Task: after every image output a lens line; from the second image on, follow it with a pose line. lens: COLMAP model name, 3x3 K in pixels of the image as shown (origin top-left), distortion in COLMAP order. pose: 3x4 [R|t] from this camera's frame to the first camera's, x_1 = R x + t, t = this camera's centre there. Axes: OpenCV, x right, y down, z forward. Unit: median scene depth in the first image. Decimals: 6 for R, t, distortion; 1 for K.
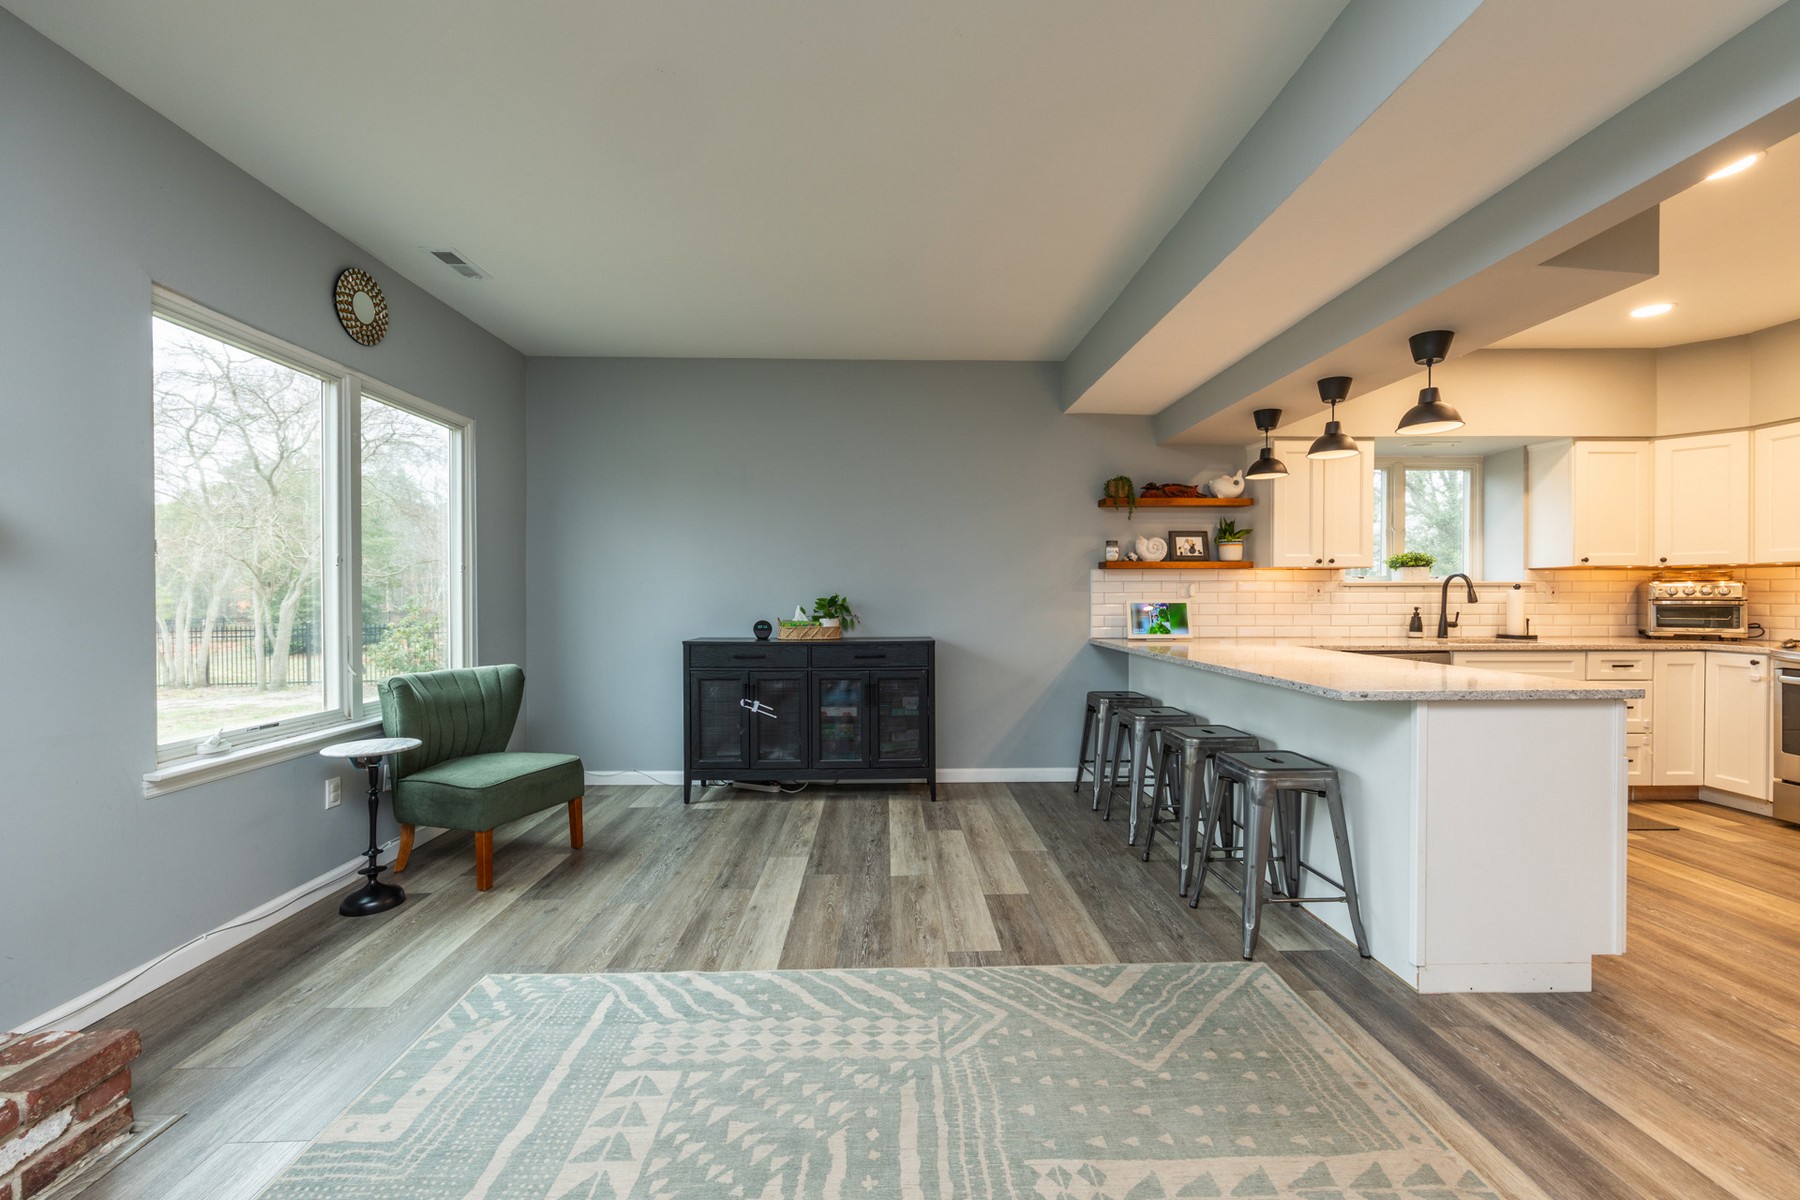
lens RADIAL K [[712.8, 0, 900.0], [0, 712.8, 600.0], [0, 0, 1]] dist [0.001386, 0.000171]
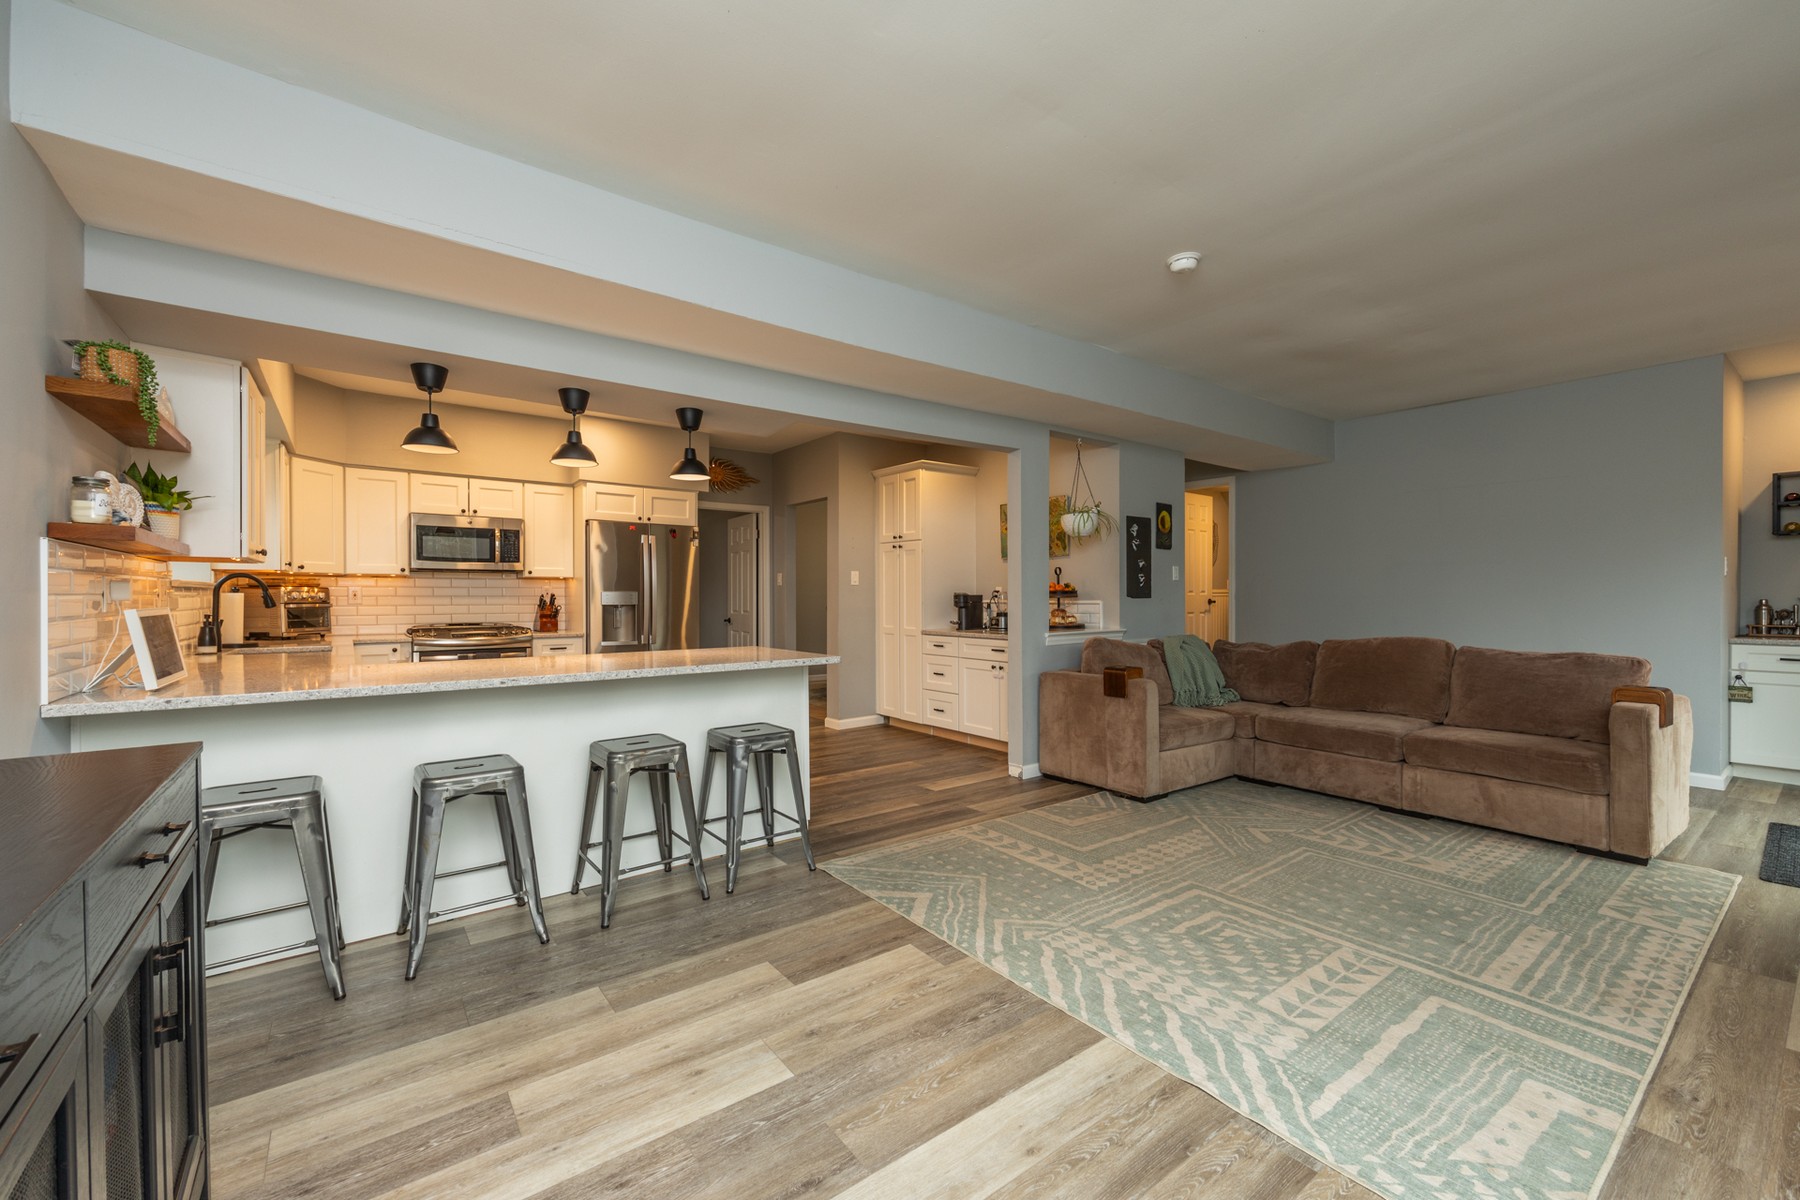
lens RADIAL K [[735.4, 0, 900.0], [0, 735.4, 600.0], [0, 0, 1]] dist [0.001075, 0.000532]
pose [[-0.586646, -0.000193, 0.809843, -0.403309], [0.009302, 0.999932, 0.006977, -0.004874], [-0.809790, 0.011626, -0.586605, 0.933350]]
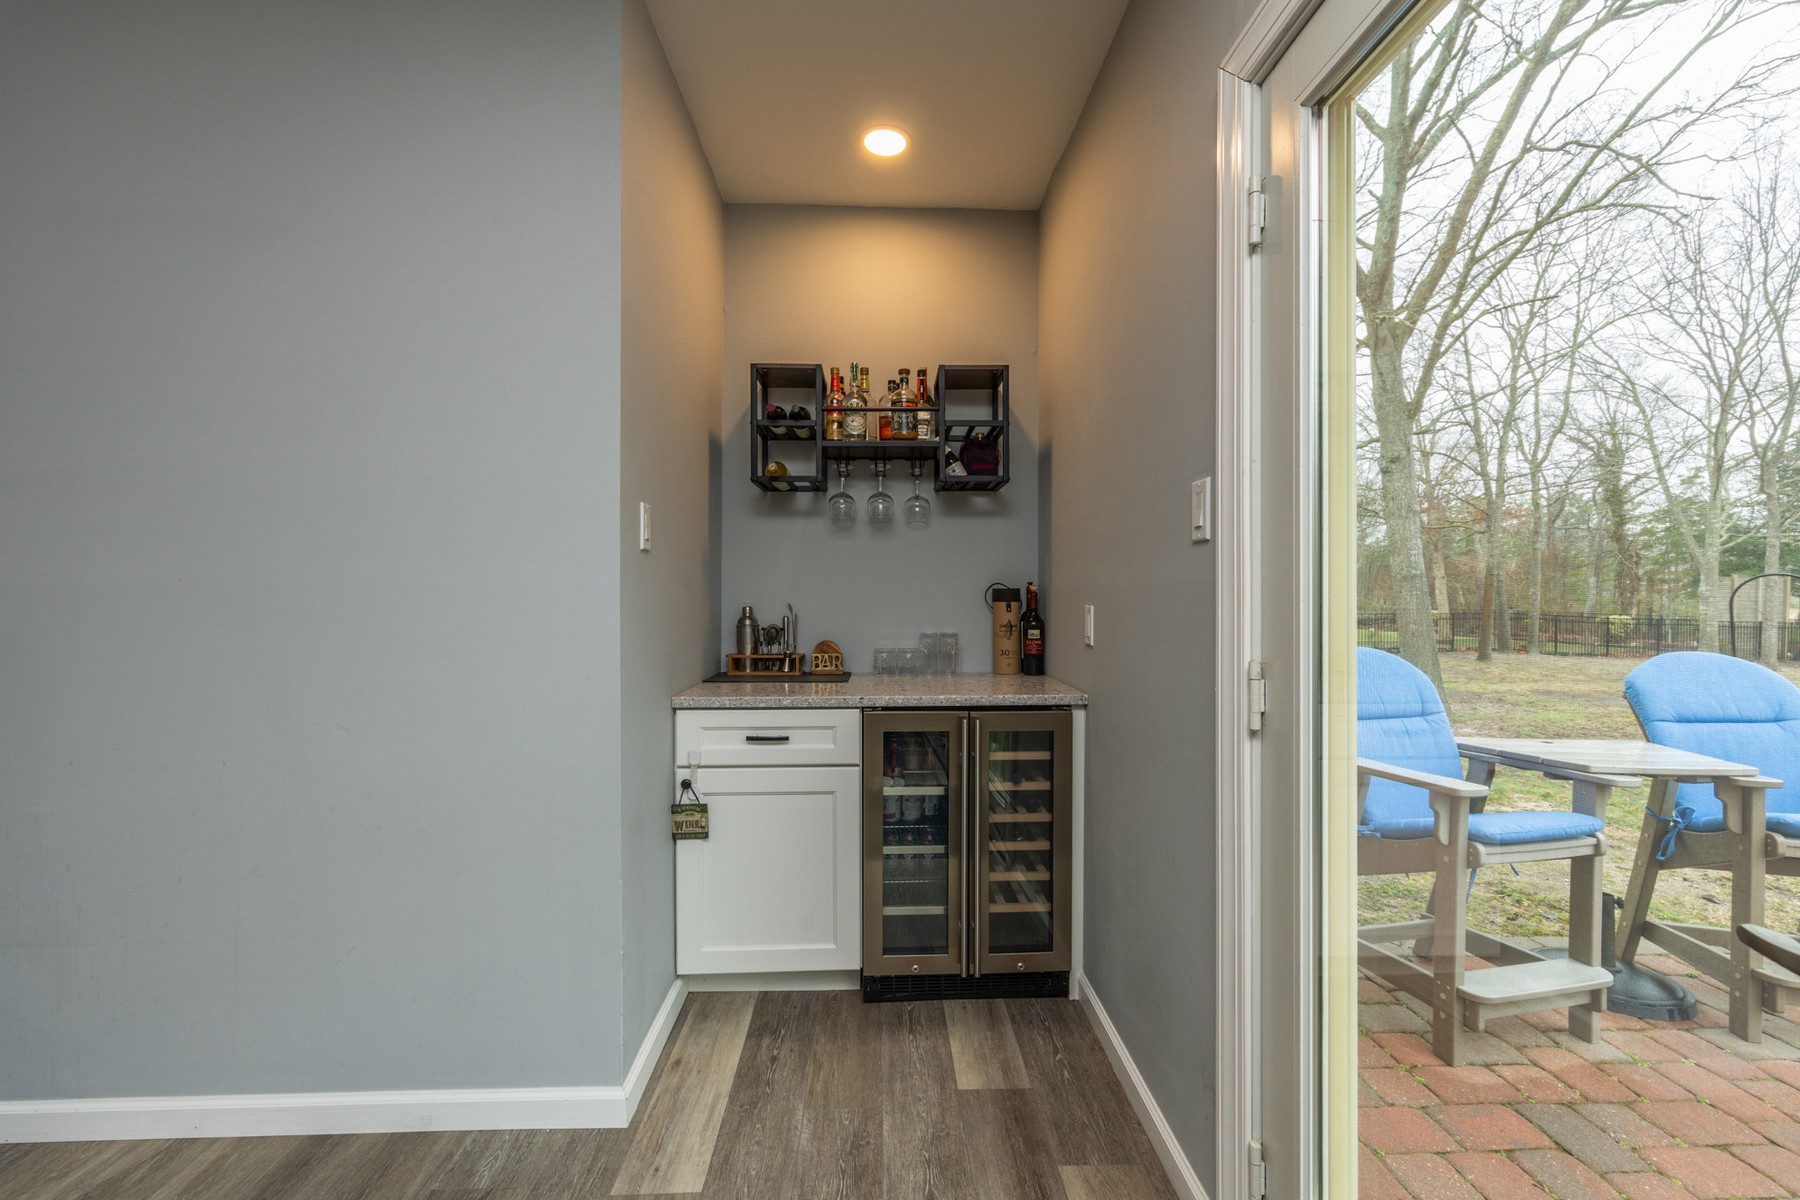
lens RADIAL K [[713.6, 0, 912.4], [0, 713.6, 594.8], [0, 0, 1]] dist [-0.001232, 0.000272]
pose [[-0.999536, 0.004108, -0.030166, -0.382223], [0.004042, 0.999989, 0.002254, 0.003800], [0.030175, 0.002131, -0.999542, -0.277267]]
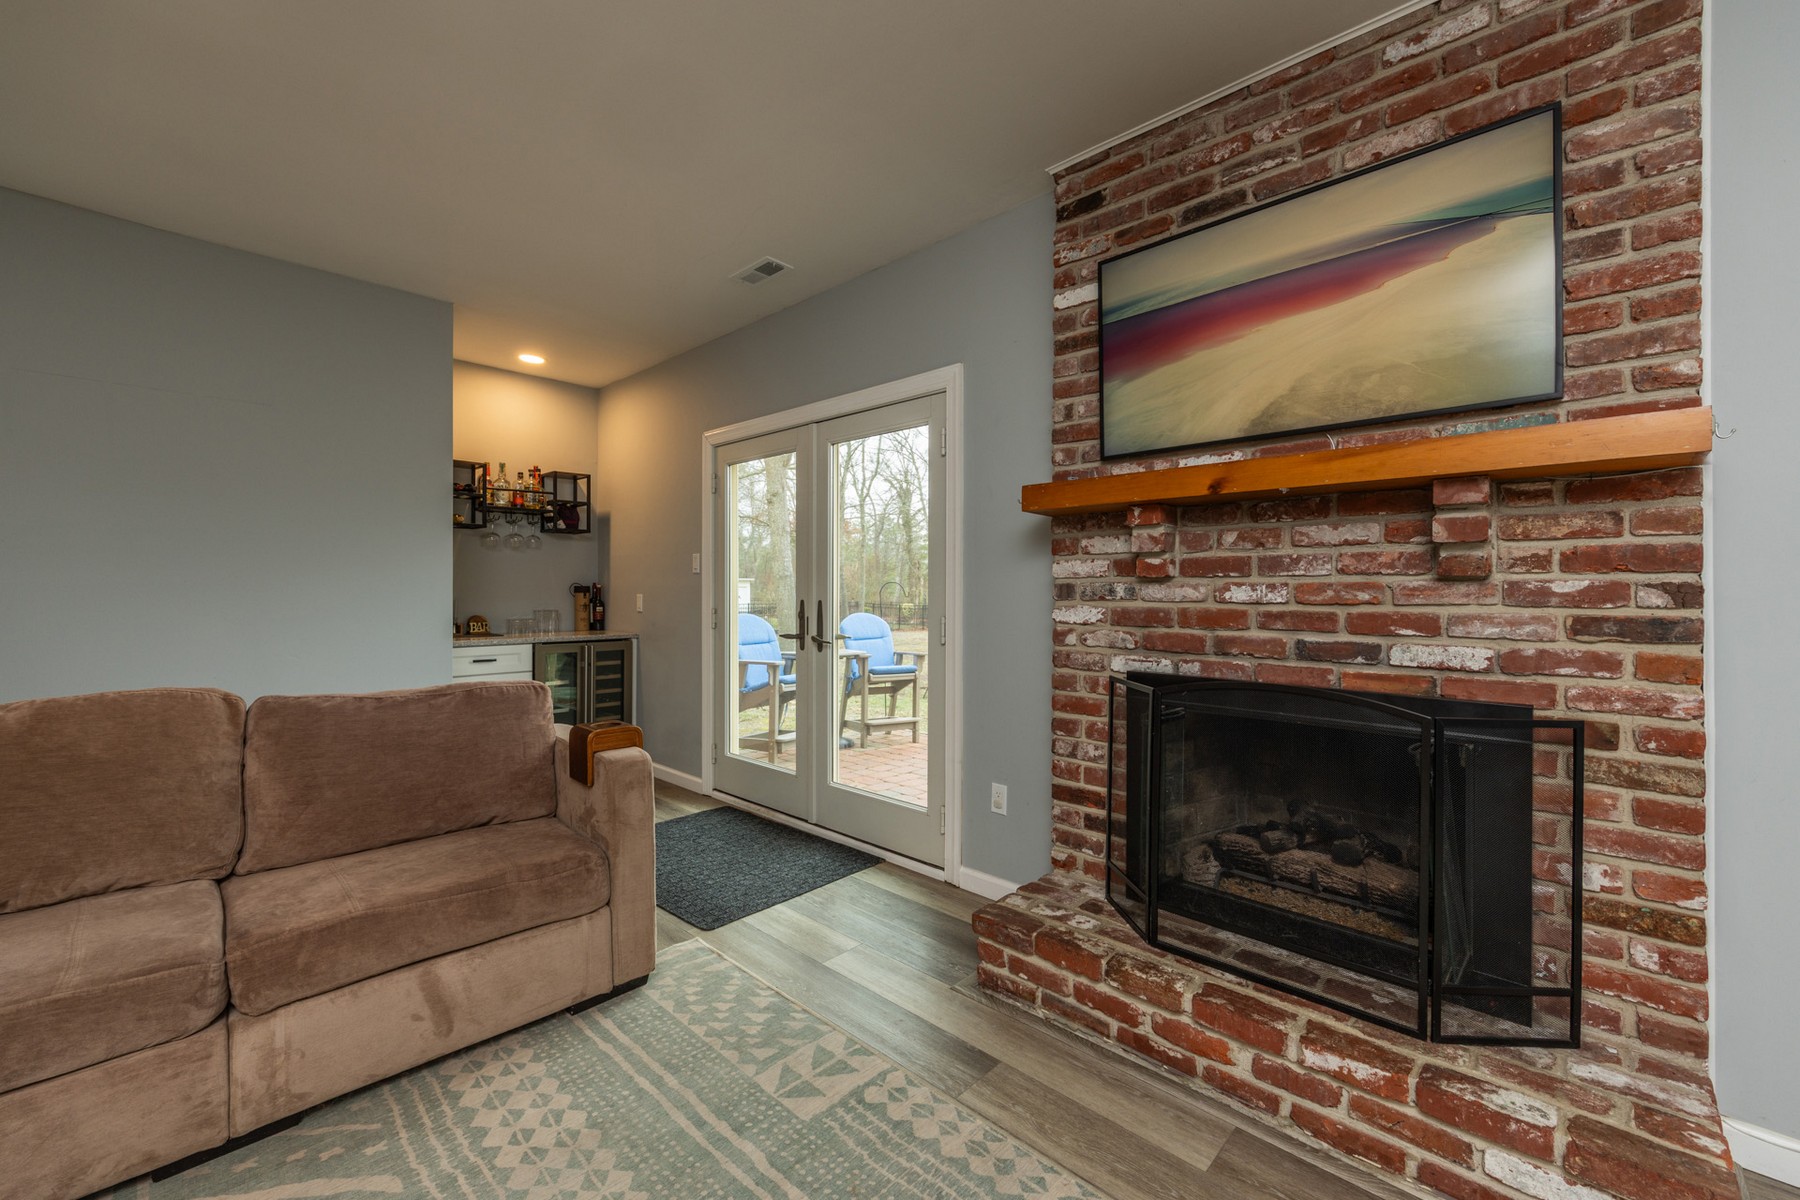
lens RADIAL K [[729.4, 0, 900.2], [0, 729.4, 592.7], [0, 0, 1]] dist [-0.002517, 0.000187]
pose [[-0.710189, 0.005106, -0.703993, 0.003950], [-0.001638, 0.999959, 0.008905, -0.000551], [0.704009, 0.007477, -0.710151, 0.348991]]
